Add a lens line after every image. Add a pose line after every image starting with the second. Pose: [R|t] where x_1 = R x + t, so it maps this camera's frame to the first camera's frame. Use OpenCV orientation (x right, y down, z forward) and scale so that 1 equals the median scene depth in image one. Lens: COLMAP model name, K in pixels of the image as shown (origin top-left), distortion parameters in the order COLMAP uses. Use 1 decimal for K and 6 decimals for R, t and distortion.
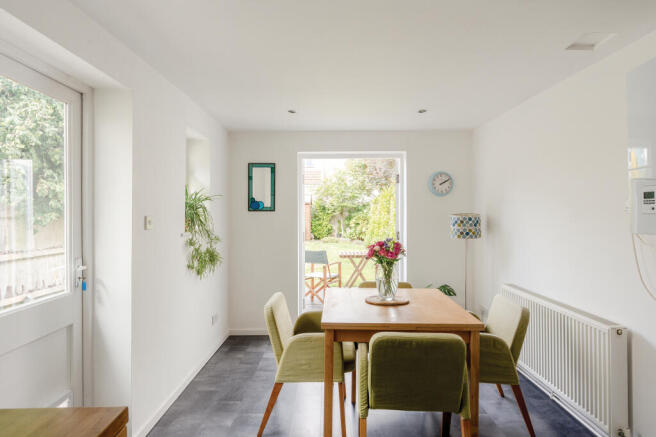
lens RADIAL K [[356.7, 0, 328.0], [0, 356.7, 218.5], [0, 0, 1]] dist [-0.000158, -0.000029]
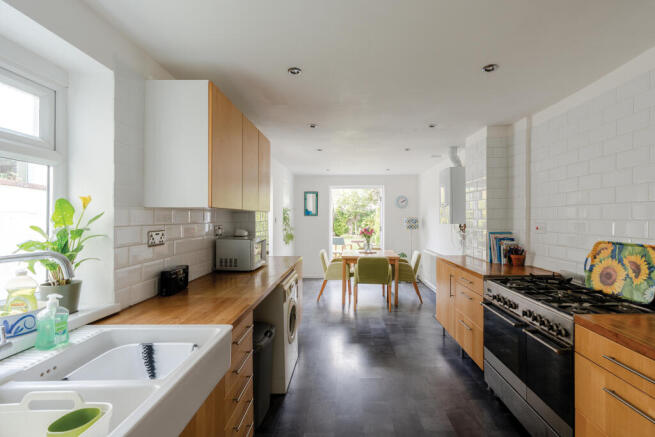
lens RADIAL K [[298.4, 0, 327.5], [0, 298.4, 218.5], [0, 0, 1]] dist [-0.002405, 0.000645]
pose [[0.998143, 0.002538, -0.060867, 0.004630], [-0.003175, 0.999941, -0.010384, 0.008400], [0.060837, 0.010558, 0.998092, -0.487895]]
